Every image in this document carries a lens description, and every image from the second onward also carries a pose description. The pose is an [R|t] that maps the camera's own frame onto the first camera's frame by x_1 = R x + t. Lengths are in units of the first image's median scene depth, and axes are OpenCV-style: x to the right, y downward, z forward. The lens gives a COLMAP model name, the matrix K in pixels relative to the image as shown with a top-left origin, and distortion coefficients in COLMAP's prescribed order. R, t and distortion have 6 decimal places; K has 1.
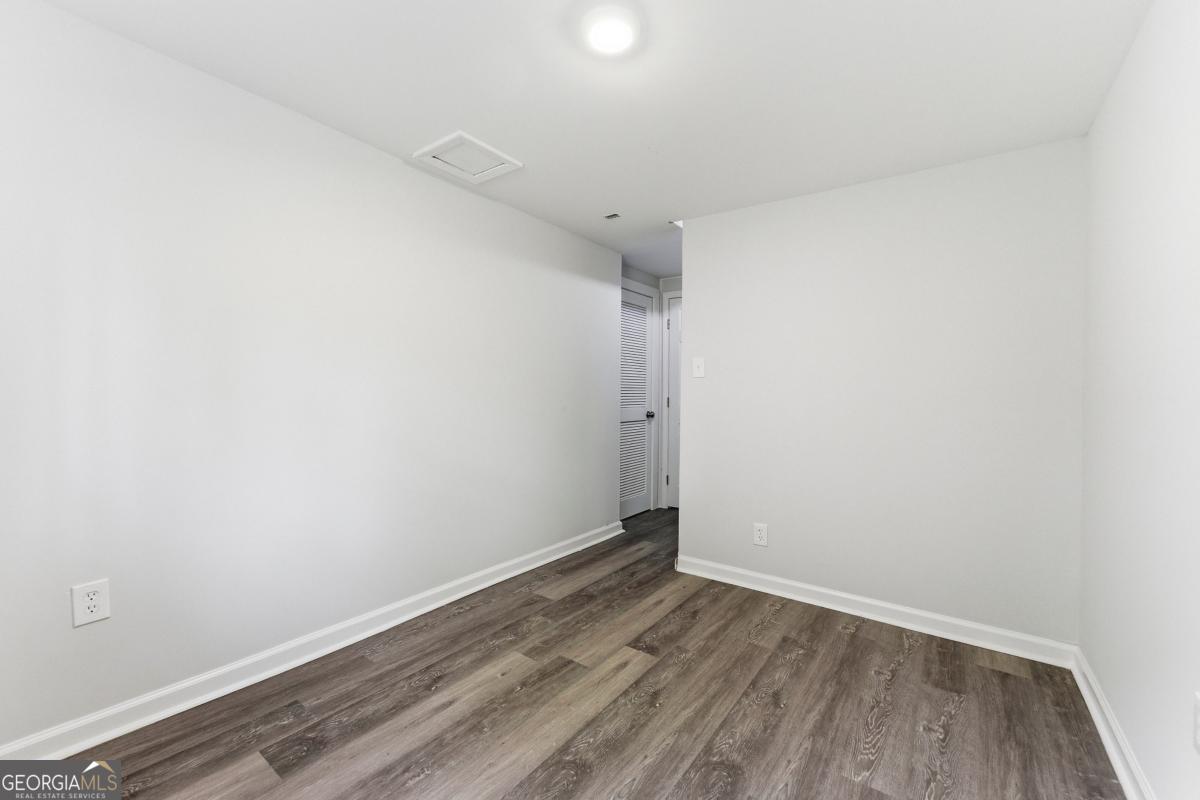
lens RADIAL K [[486.7, 0, 608.2], [0, 486.7, 399.8], [0, 0, 1]] dist [-0.001194, -0.000388]
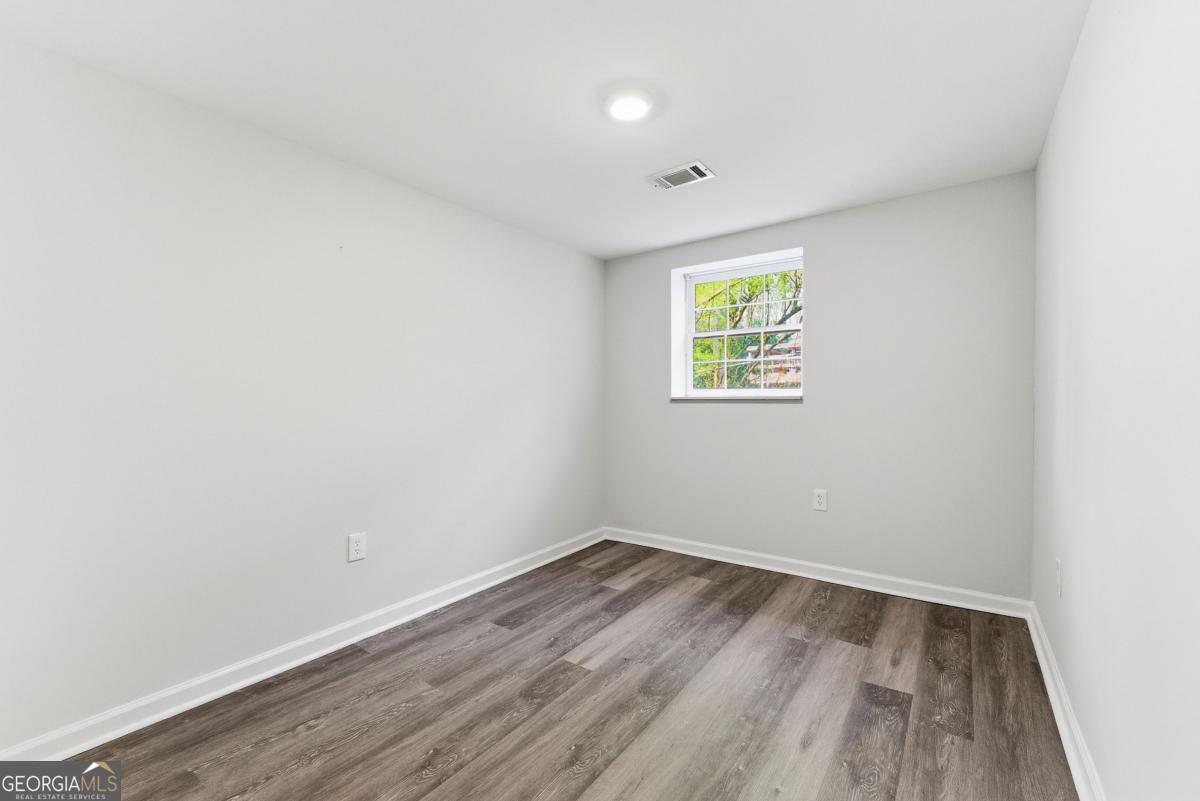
lens RADIAL K [[486.7, 0, 608.2], [0, 486.7, 400.3], [0, 0, 1]] dist [-0.001194, -0.000388]
pose [[-0.999964, -0.007867, 0.003054, 0.042347], [-0.007803, 0.999760, 0.020447, -0.030138], [-0.003214, 0.020423, -0.999786, 1.997400]]
